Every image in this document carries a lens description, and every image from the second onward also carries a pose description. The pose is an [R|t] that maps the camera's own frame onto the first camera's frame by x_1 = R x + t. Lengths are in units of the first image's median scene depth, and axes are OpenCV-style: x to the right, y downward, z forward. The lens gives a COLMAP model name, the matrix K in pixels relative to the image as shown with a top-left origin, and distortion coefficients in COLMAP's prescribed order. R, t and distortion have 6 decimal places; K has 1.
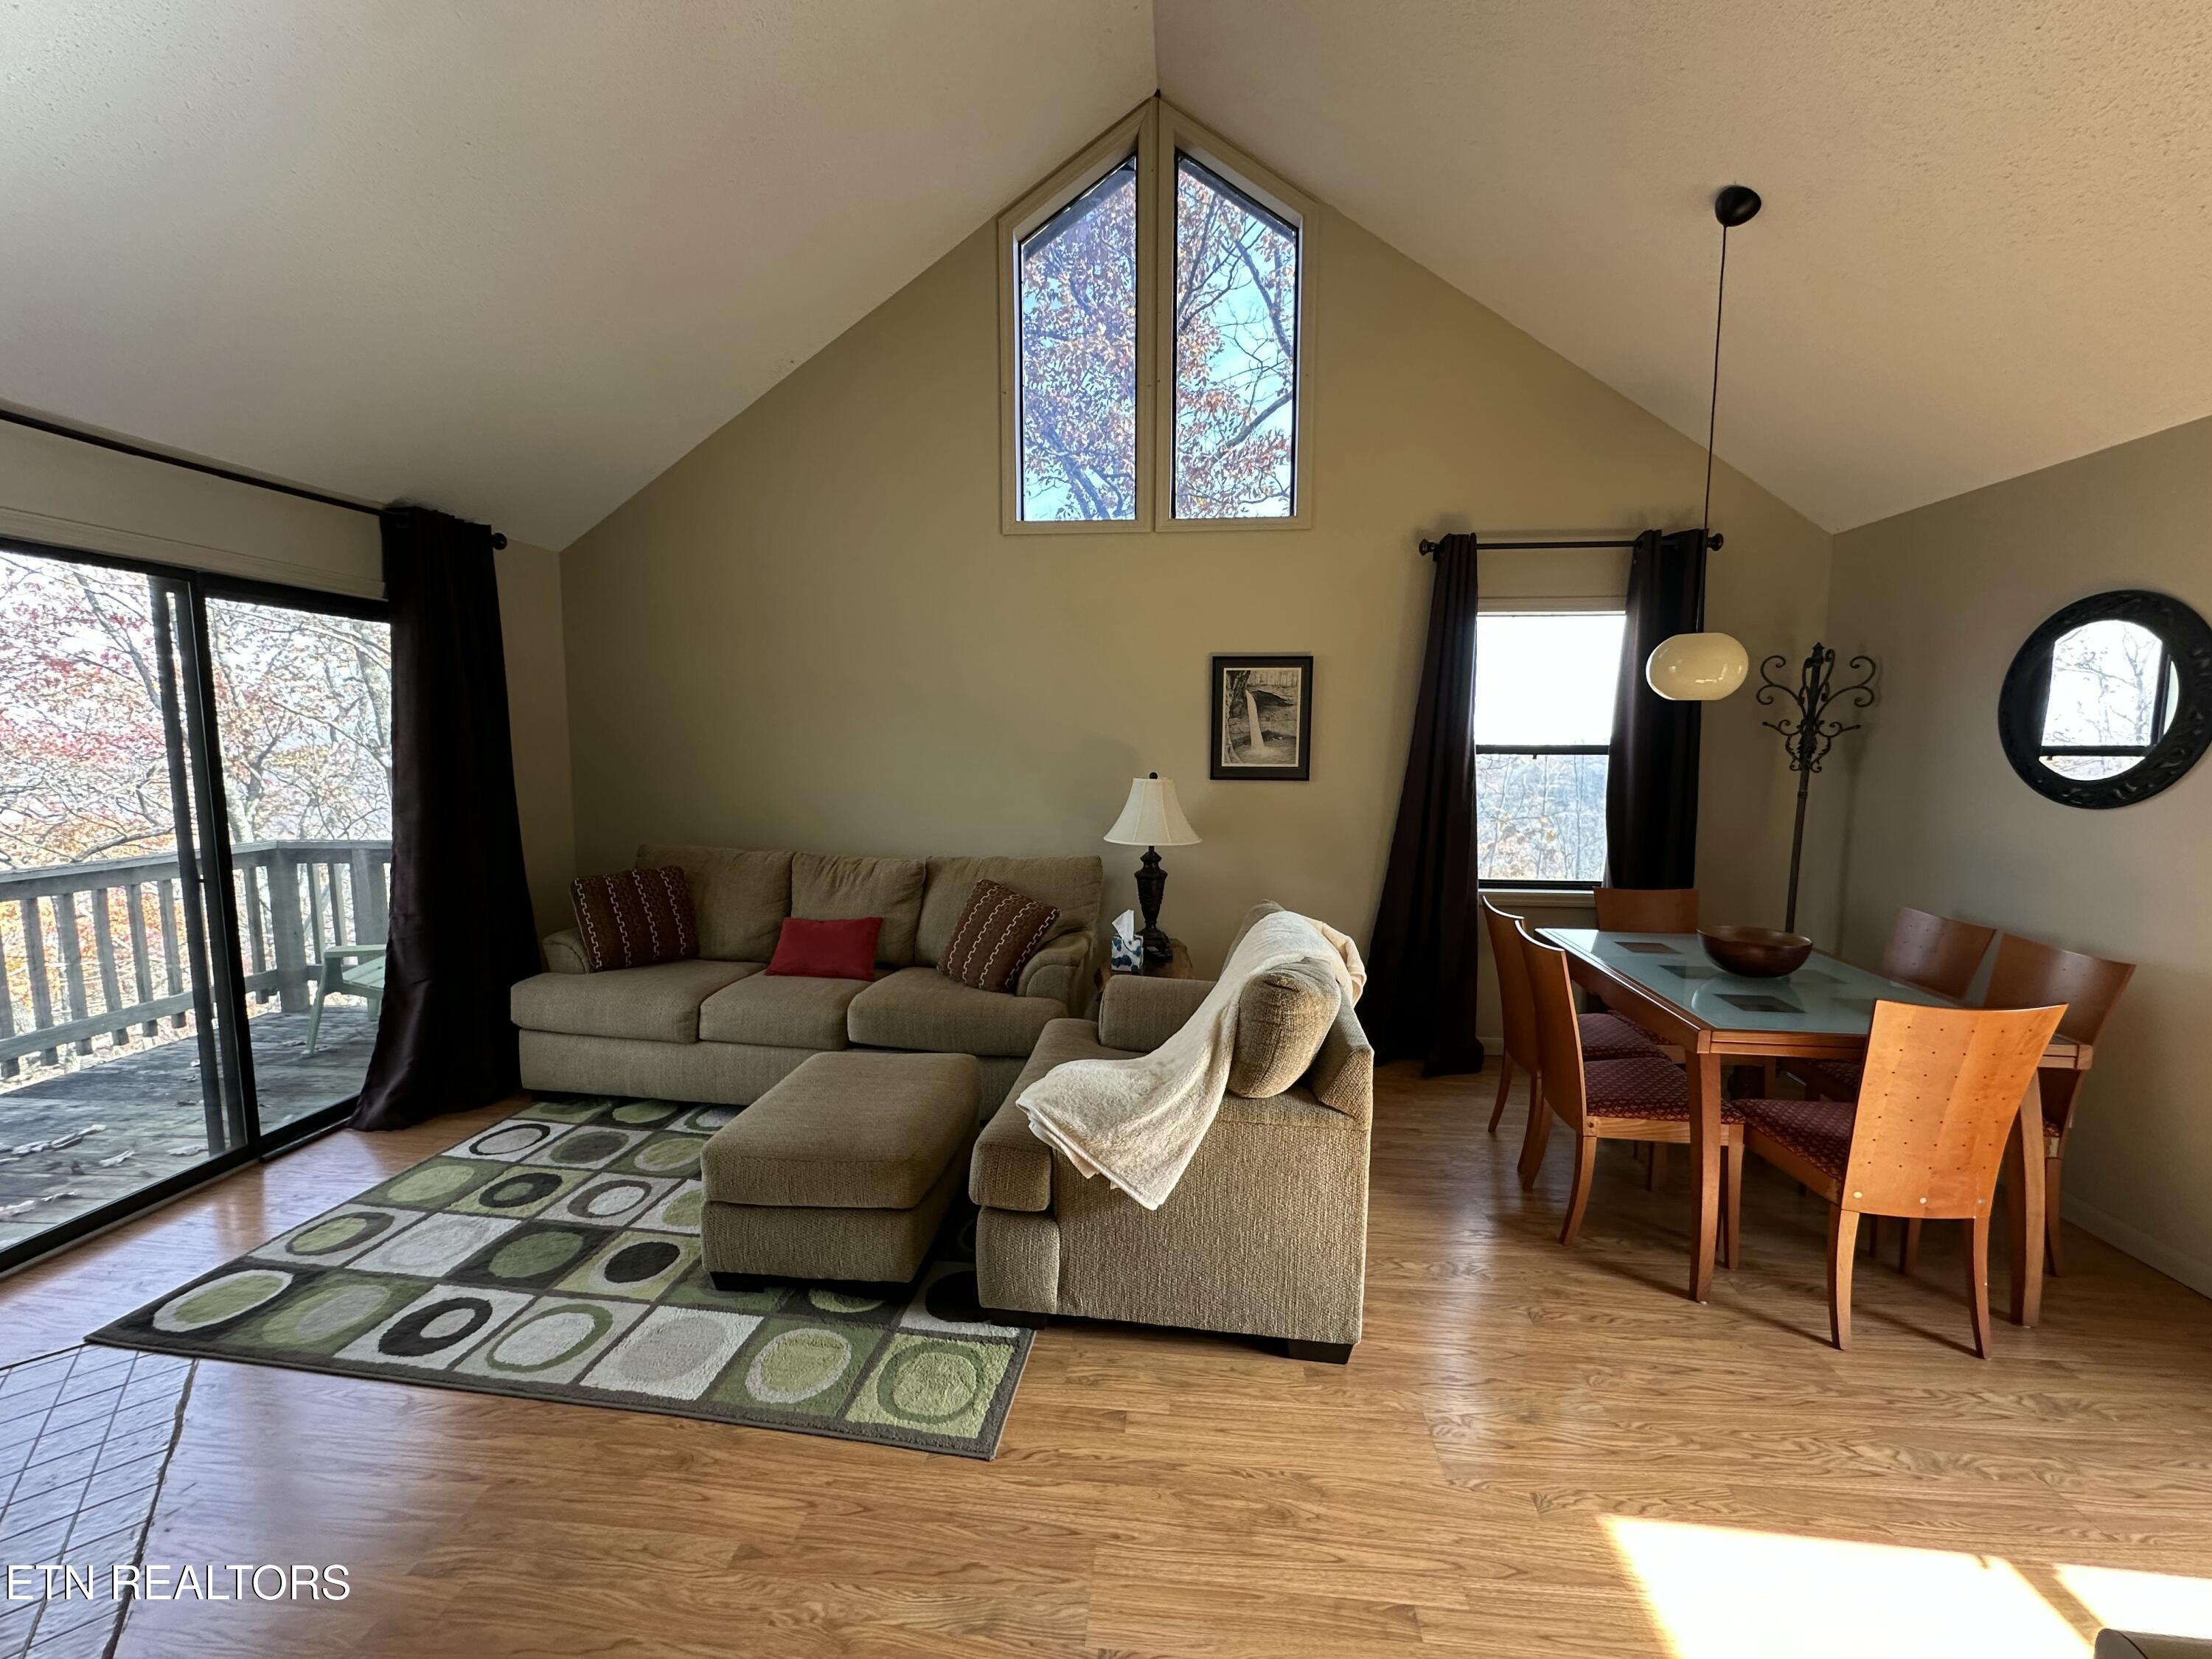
lens RADIAL K [[881.9, 0, 1103.2], [0, 881.9, 824.6], [0, 0, 1]] dist [-0.004114, 0.000203]
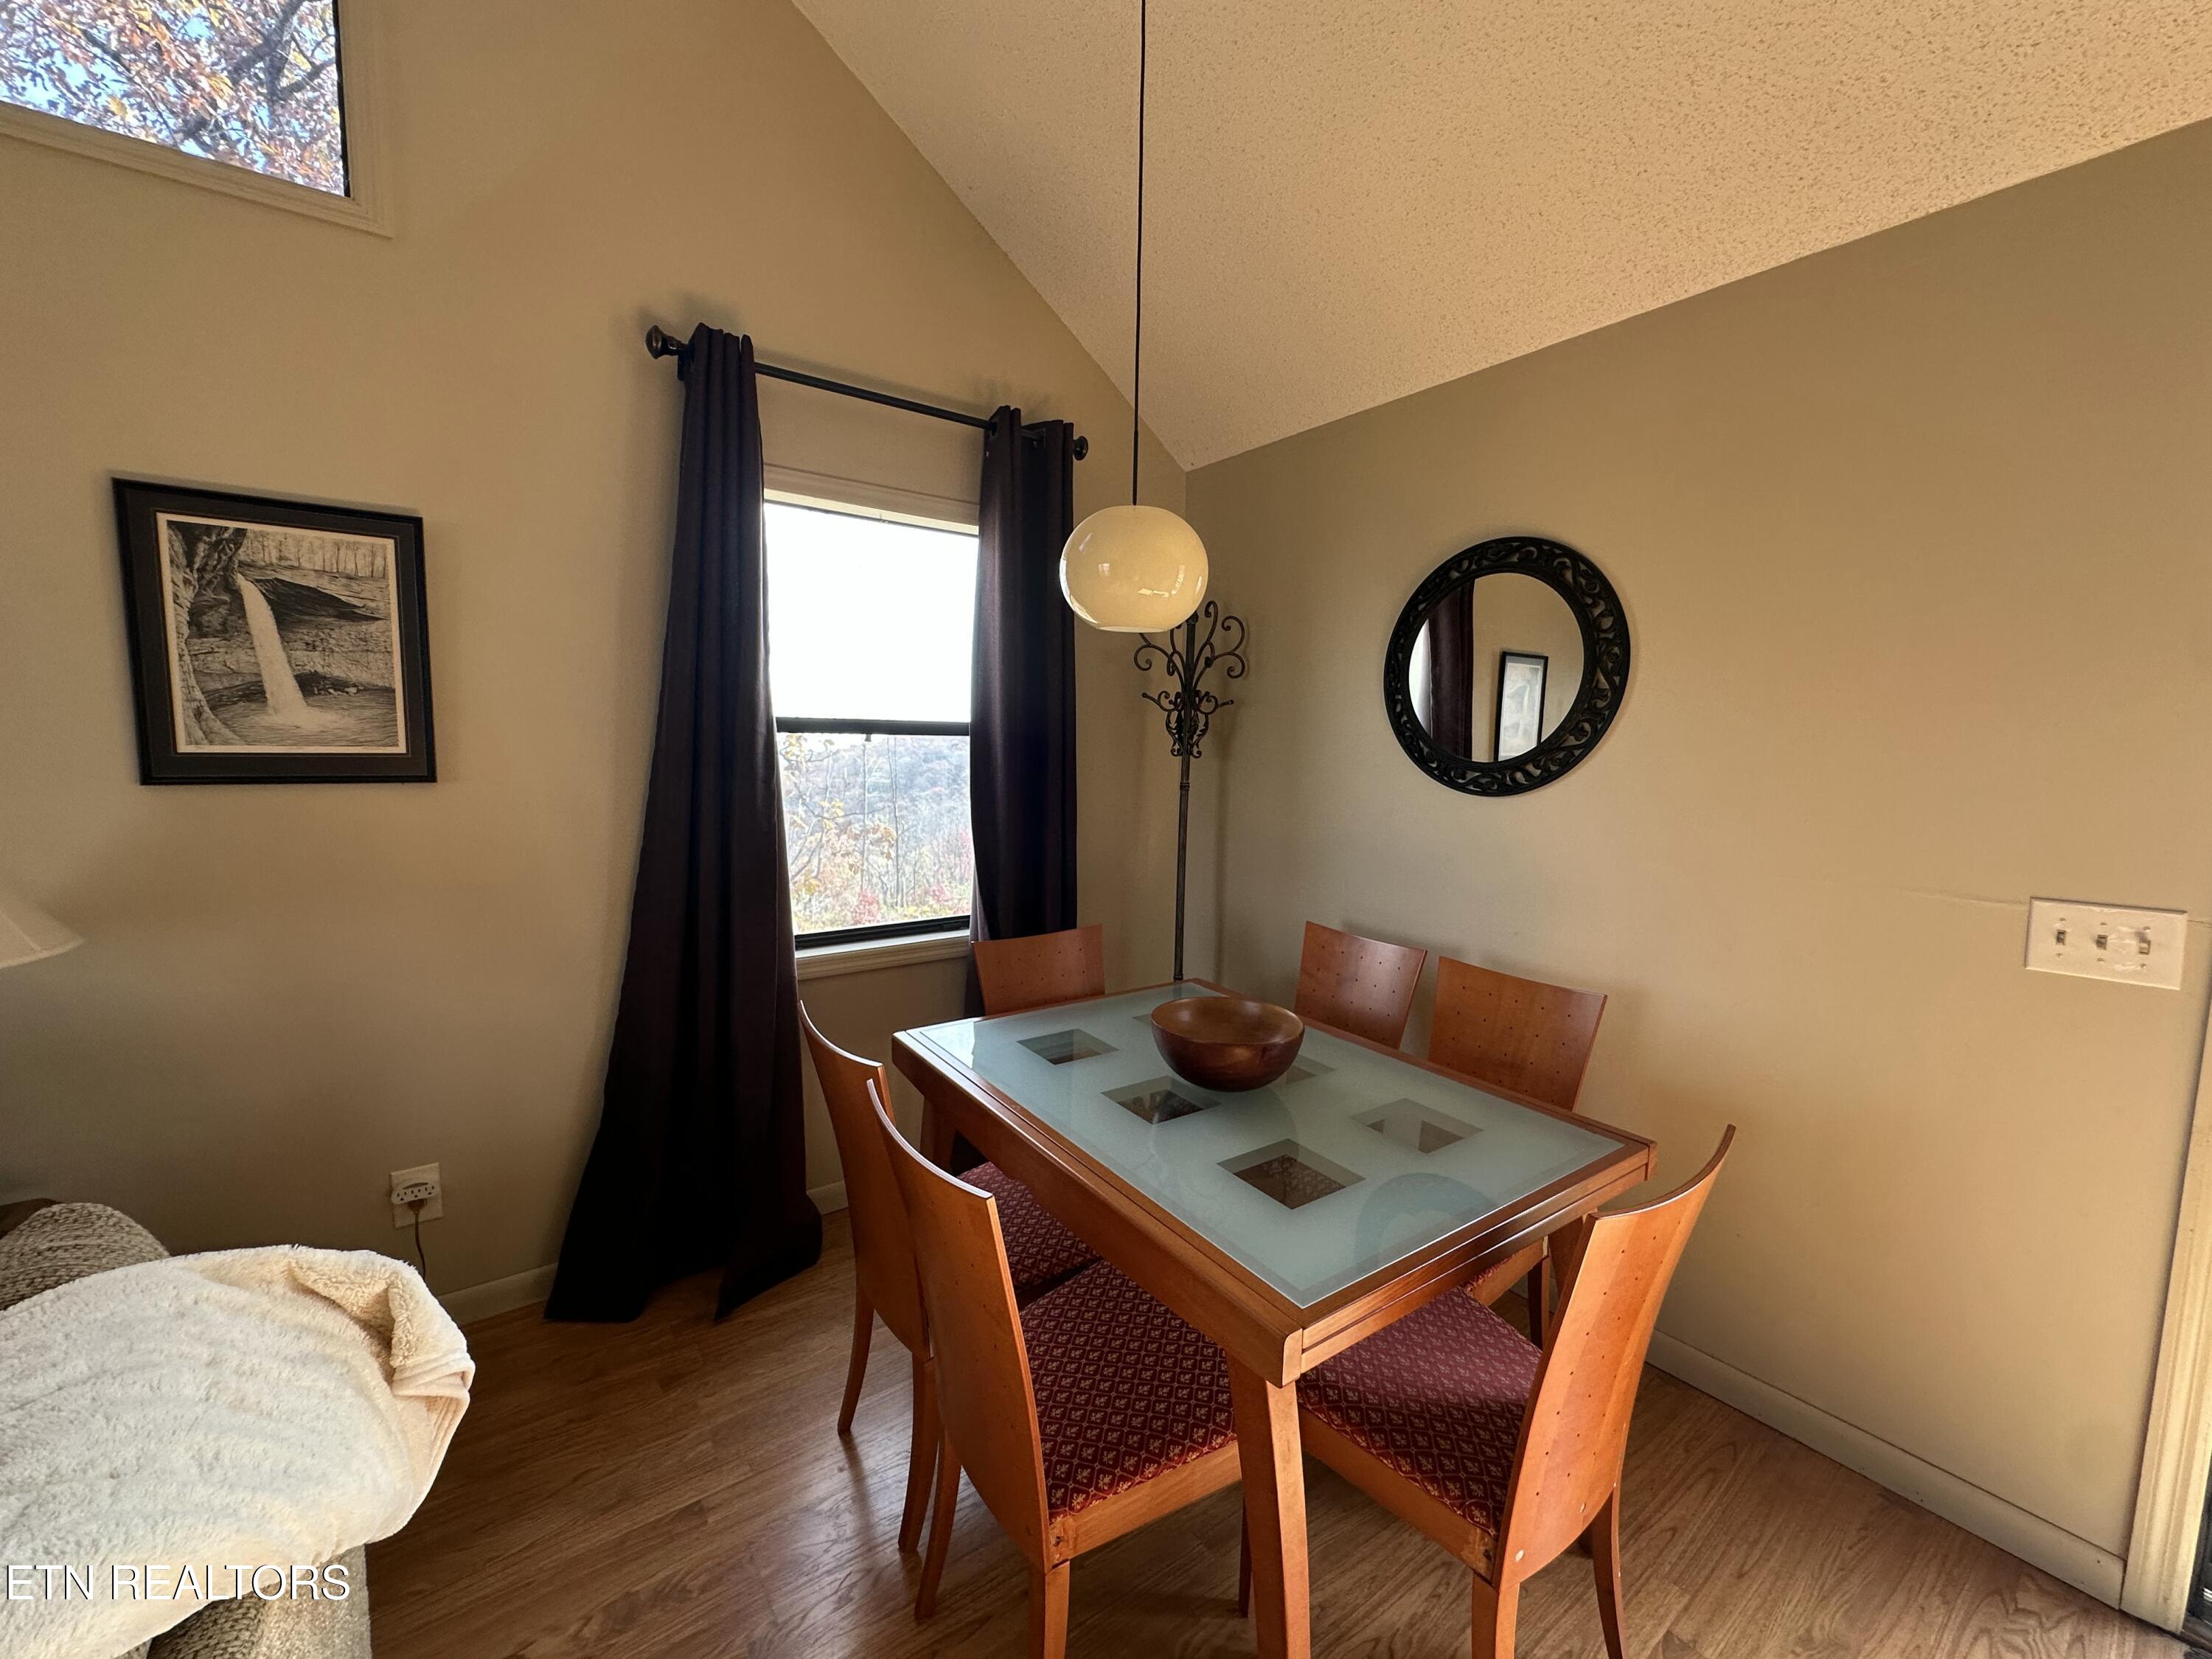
lens RADIAL K [[893.9, 0, 1106.2], [0, 893.9, 826.2], [0, 0, 1]] dist [-0.001004, 0.000071]
pose [[0.742808, -0.055505, 0.667200, 0.201036], [0.050787, 0.998358, 0.026511, -0.022774], [-0.667576, 0.014192, 0.744407, 0.444475]]
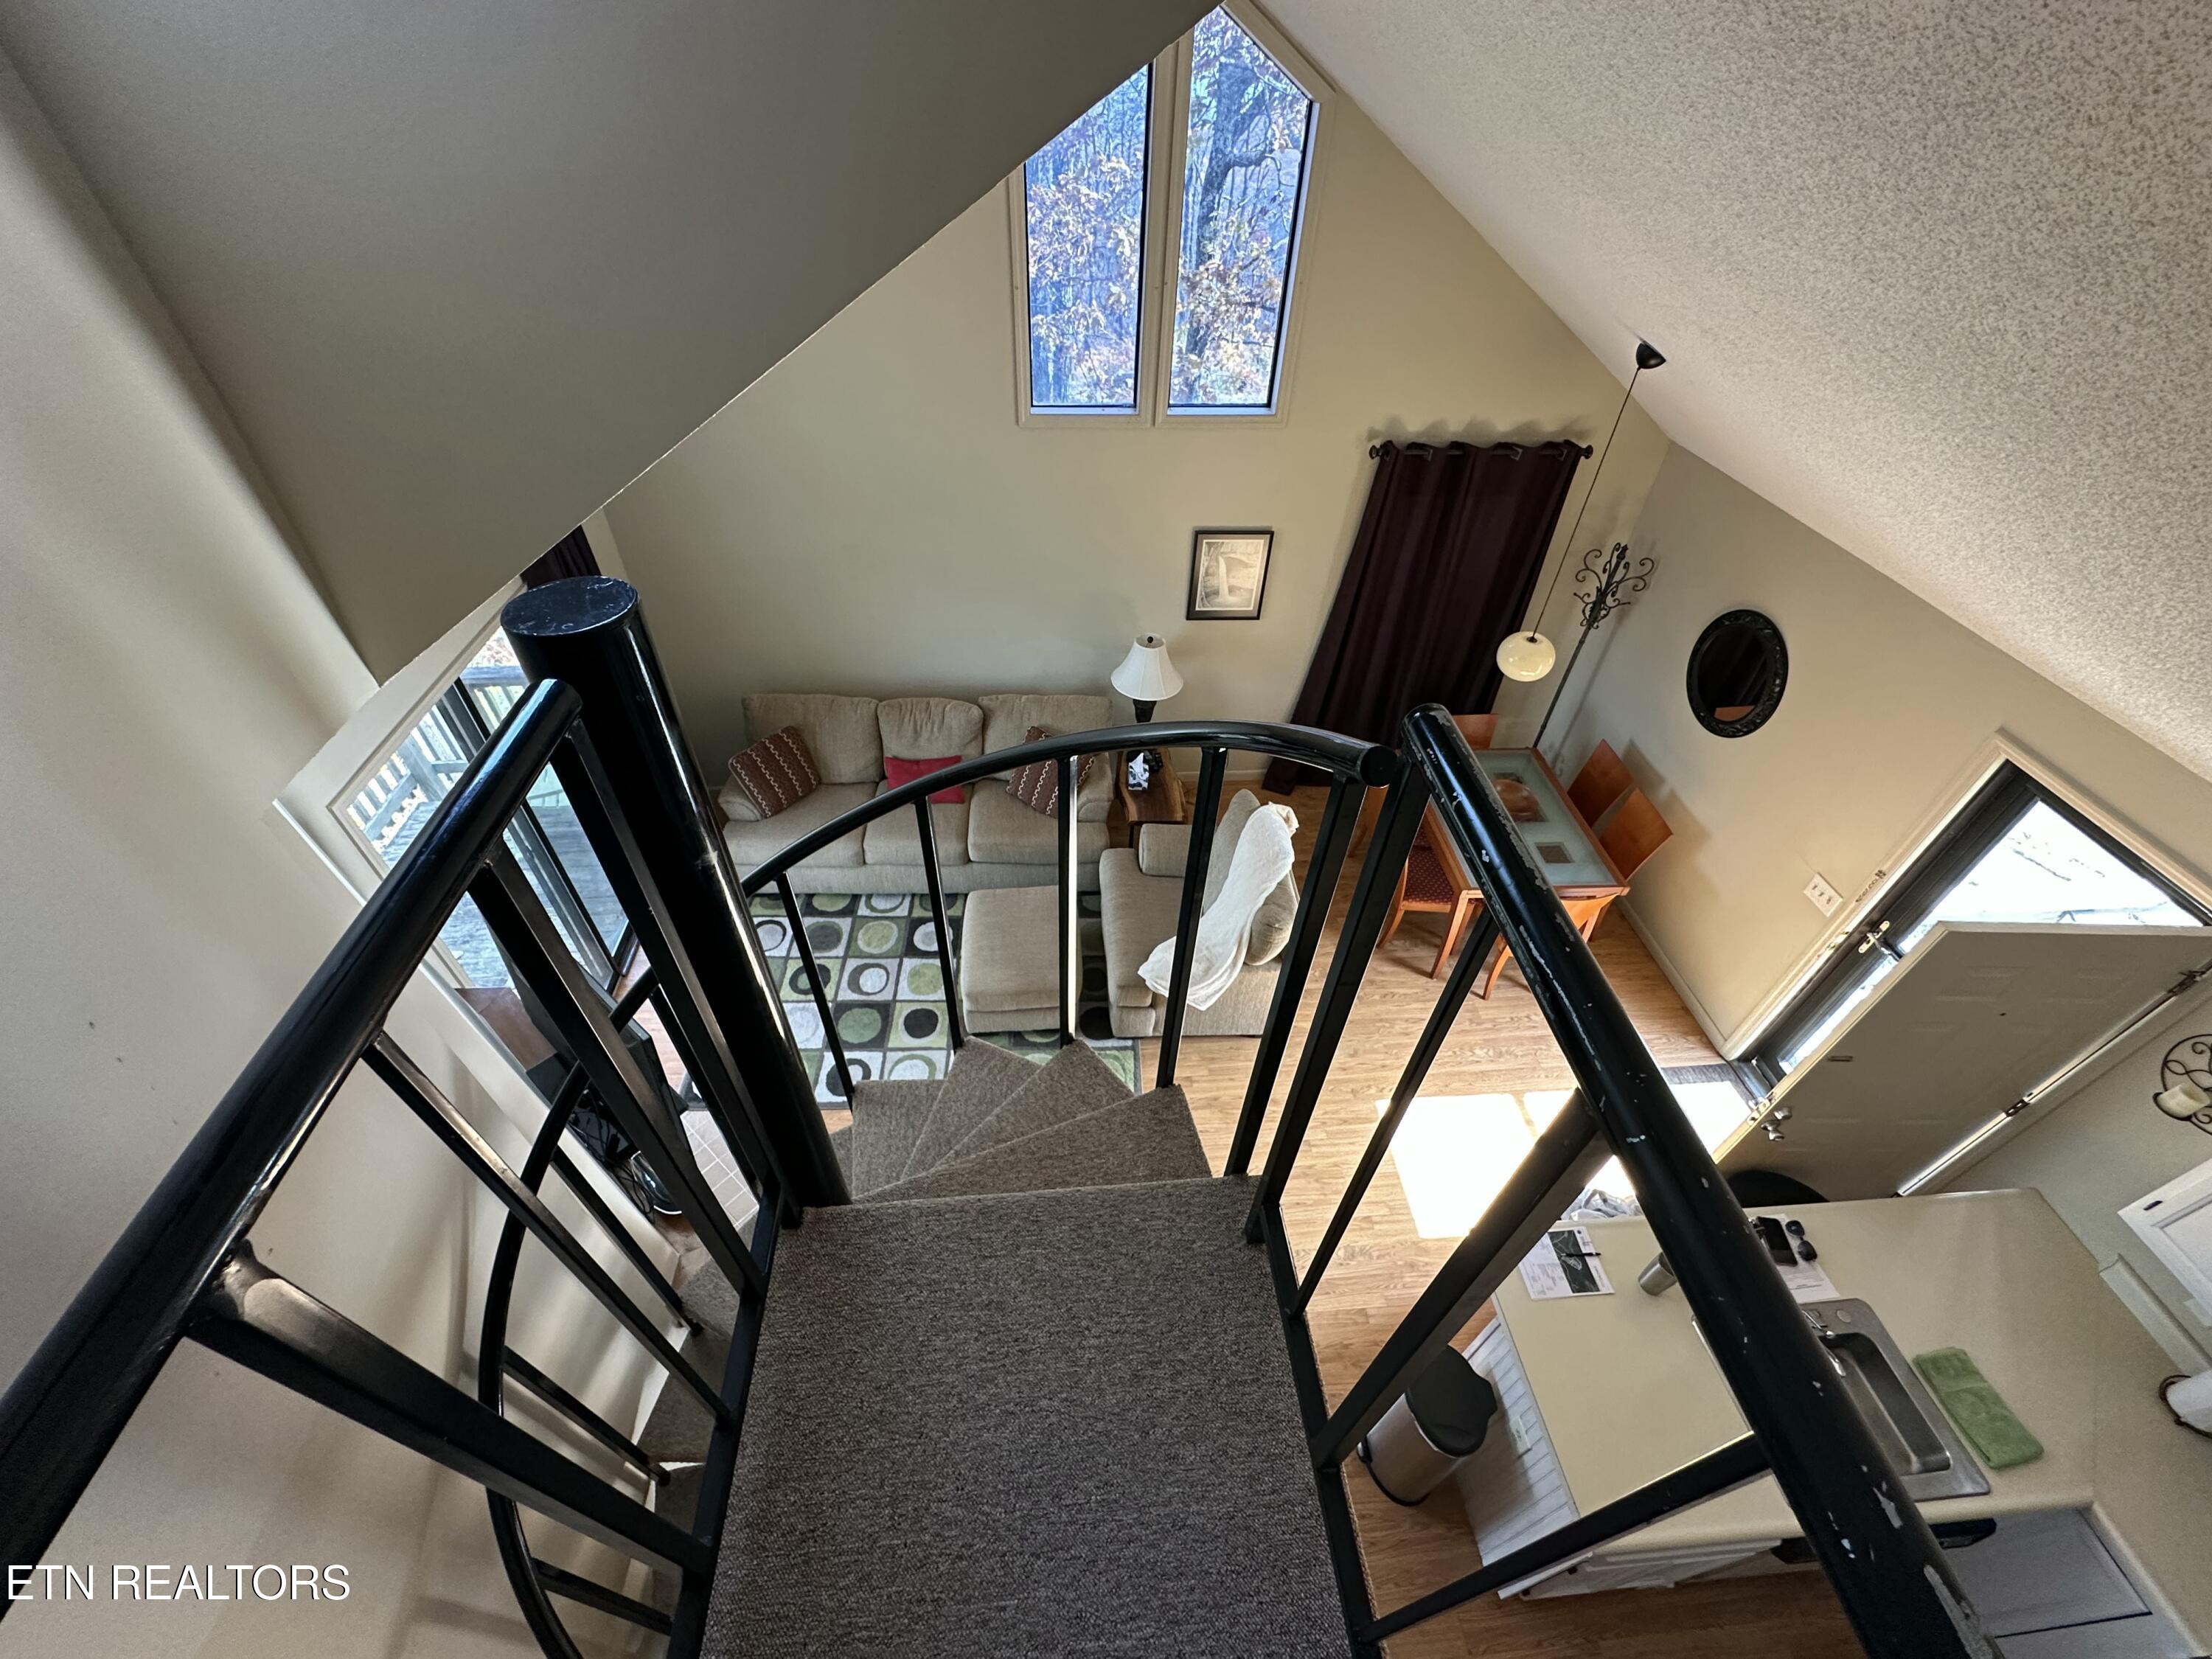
lens RADIAL K [[893.9, 0, 1106.2], [0, 893.9, 826.2], [0, 0, 1]] dist [-0.001004, 0.000071]
pose [[0.983913, -0.100577, 0.147644, -0.252324], [-0.006496, 0.805771, 0.592191, -0.670012], [-0.178528, -0.583624, 0.792156, -0.237700]]
